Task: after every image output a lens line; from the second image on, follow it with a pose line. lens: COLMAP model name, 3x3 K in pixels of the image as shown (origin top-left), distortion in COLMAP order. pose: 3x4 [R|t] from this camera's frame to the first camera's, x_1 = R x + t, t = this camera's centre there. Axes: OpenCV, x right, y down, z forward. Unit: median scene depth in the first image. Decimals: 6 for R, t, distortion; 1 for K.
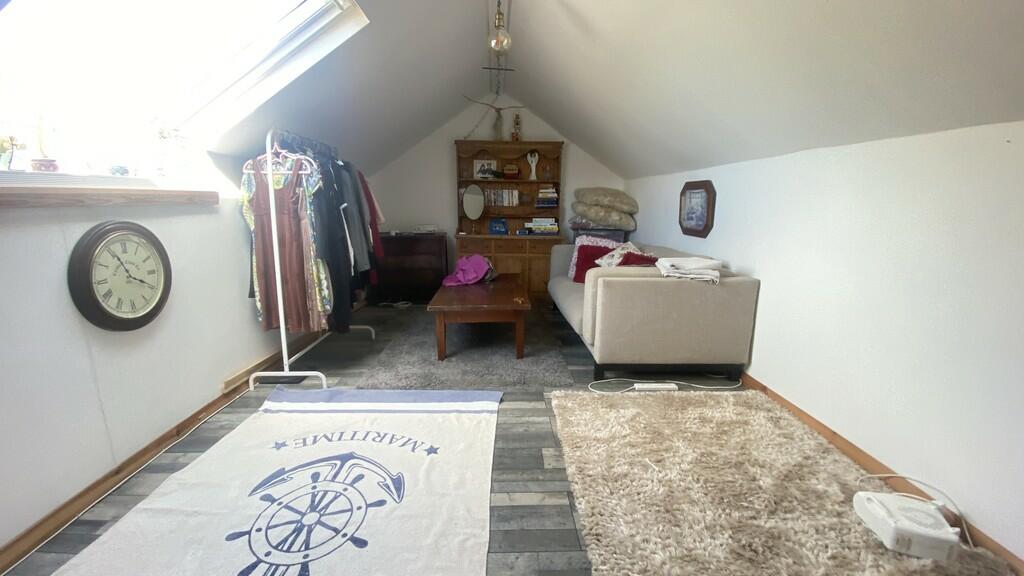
lens RADIAL K [[414.2, 0, 511.7], [0, 414.2, 292.4], [0, 0, 1]] dist [0.003472, -0.012494]
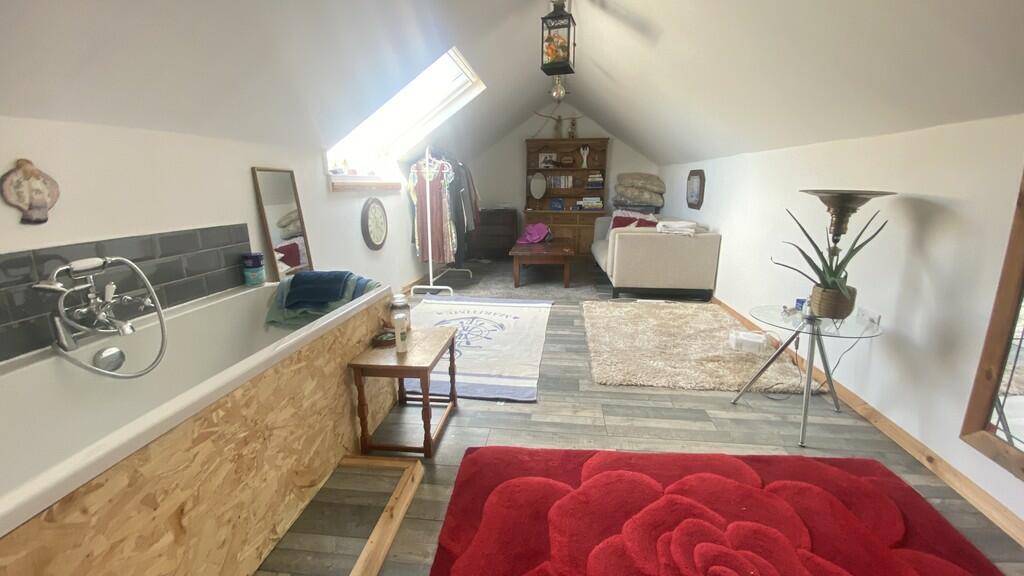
lens RADIAL K [[414.2, 0, 505.9], [0, 414.2, 293.8], [0, 0, 1]] dist [0.003472, -0.012494]
pose [[0.987537, 0.027942, -0.154889, 0.045089], [-0.020950, 0.998694, 0.046594, 0.146139], [0.155989, -0.042768, 0.986832, -0.728806]]
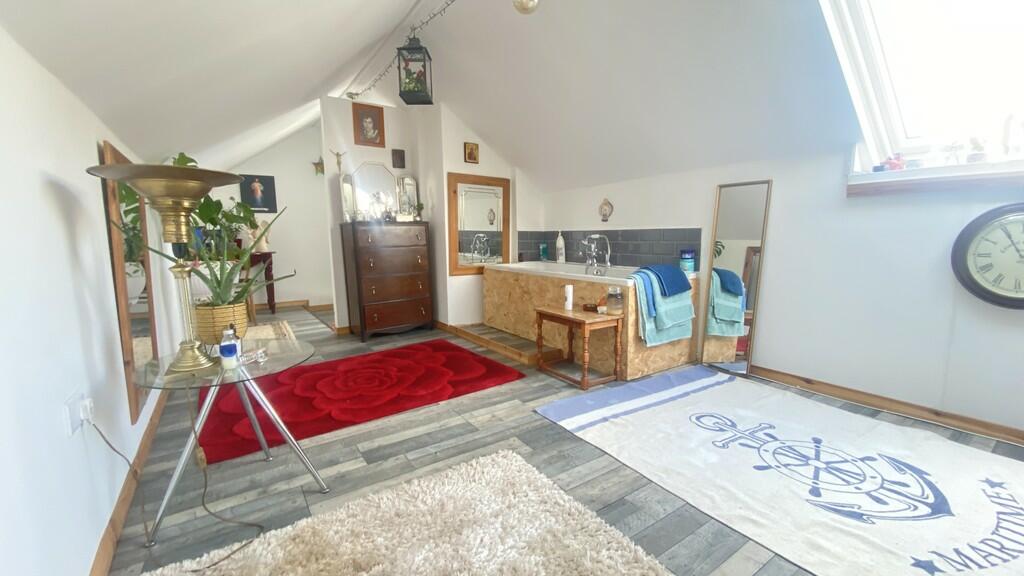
lens RADIAL K [[414.2, 0, 506.1], [0, 414.2, 302.0], [0, 0, 1]] dist [0.003472, -0.012494]
pose [[-0.850068, 0.086275, -0.519559, 0.487161], [-0.104128, 0.939488, 0.326374, -0.089129], [0.516277, 0.331540, -0.789645, 0.821679]]
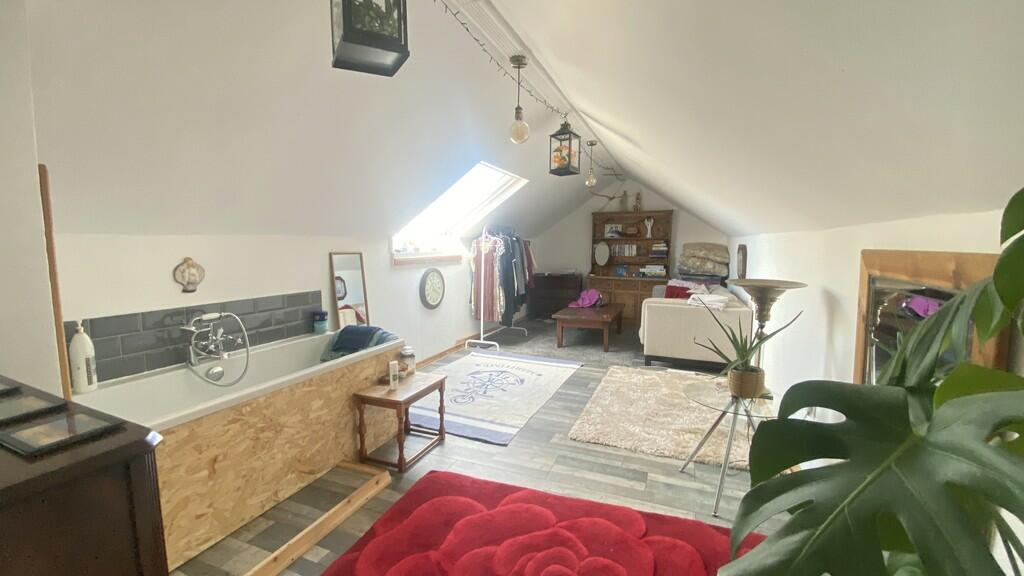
lens RADIAL K [[414.2, 0, 507.1], [0, 414.2, 291.4], [0, 0, 1]] dist [0.003472, -0.012494]
pose [[0.908506, 0.041360, -0.415820, 0.431281], [-0.081183, 0.993600, -0.078544, 0.105046], [0.409910, 0.105115, 0.906049, -0.868443]]
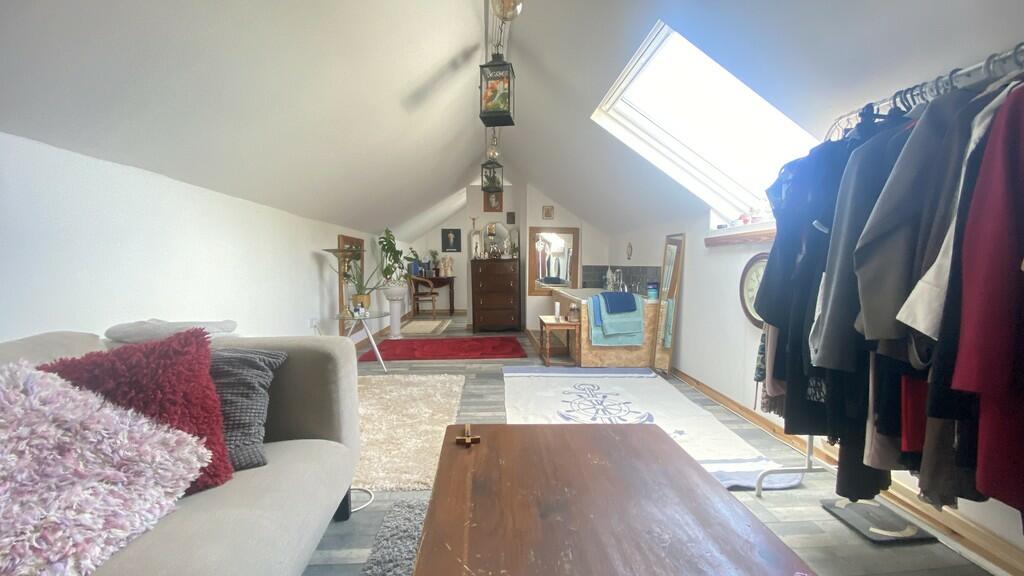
lens RADIAL K [[414.2, 0, 492.7], [0, 414.2, 291.0], [0, 0, 1]] dist [0.003472, -0.012494]
pose [[-0.999818, -0.004692, 0.018479, -0.018197], [0.000423, 0.963557, 0.267502, -0.299720], [-0.019060, 0.267461, -0.963380, 1.702993]]
